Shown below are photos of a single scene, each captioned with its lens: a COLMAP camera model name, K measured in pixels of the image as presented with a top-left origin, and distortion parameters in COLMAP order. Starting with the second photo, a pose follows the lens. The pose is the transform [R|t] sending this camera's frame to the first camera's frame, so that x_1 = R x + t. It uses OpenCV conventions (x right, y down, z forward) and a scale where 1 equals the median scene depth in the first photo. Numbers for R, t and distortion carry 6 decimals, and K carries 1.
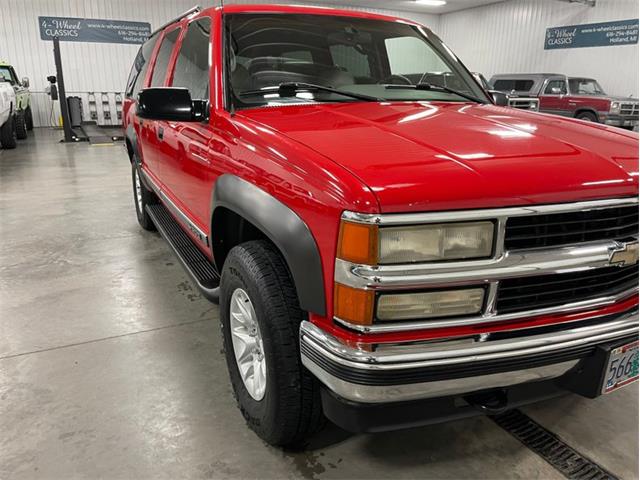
lens RADIAL K [[488.4, 0, 316.6], [0, 488.4, 239.9], [0, 0, 1]] dist [0.056312, -0.086959]
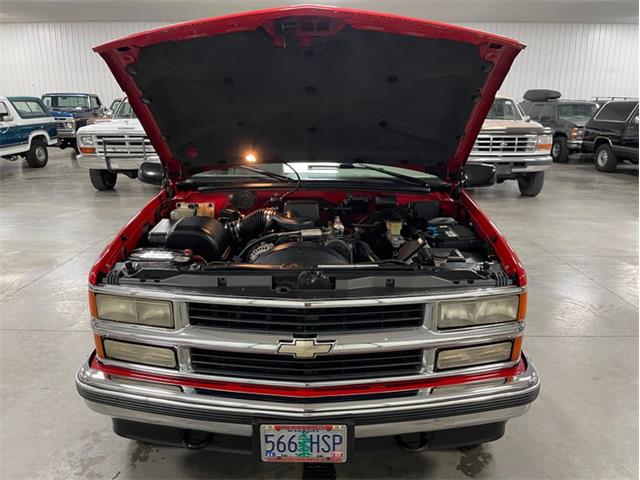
lens RADIAL K [[488.4, 0, 313.9], [0, 488.4, 243.4], [0, 0, 1]] dist [0.056312, -0.086959]
pose [[0.884899, 0.120238, -0.449997, 0.108394], [-0.131298, 0.991320, 0.006686, -0.021732], [0.446895, 0.053167, 0.893005, -0.003698]]
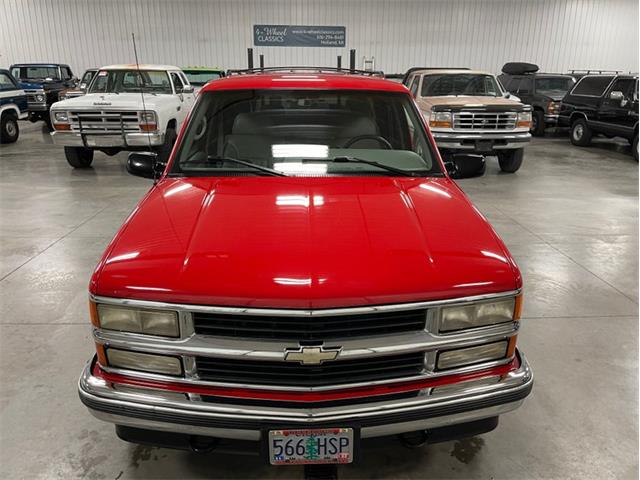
lens RADIAL K [[488.4, 0, 322.0], [0, 488.4, 236.8], [0, 0, 1]] dist [0.056312, -0.086959]
pose [[0.910686, 0.129575, -0.392251, 0.102643], [-0.120945, 0.991558, 0.046753, -0.029778], [0.394997, 0.004863, 0.918669, -0.007302]]
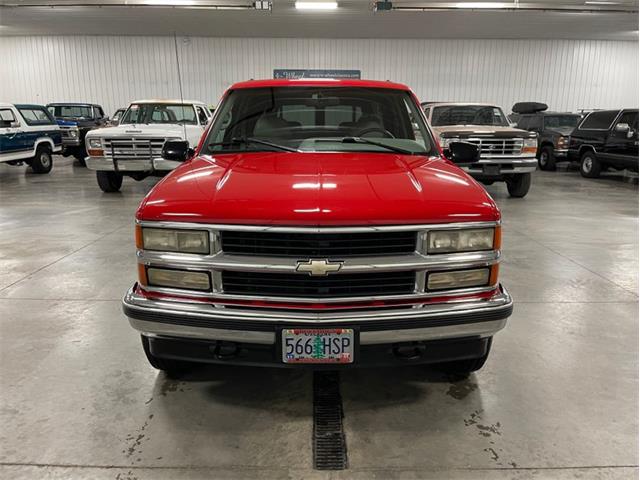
lens RADIAL K [[488.4, 0, 318.9], [0, 488.4, 238.7], [0, 0, 1]] dist [0.056312, -0.086959]
pose [[0.893629, 0.100552, -0.437396, 0.117505], [-0.129853, 0.990823, -0.037520, -0.000169], [0.429610, 0.090327, 0.898486, -0.025564]]
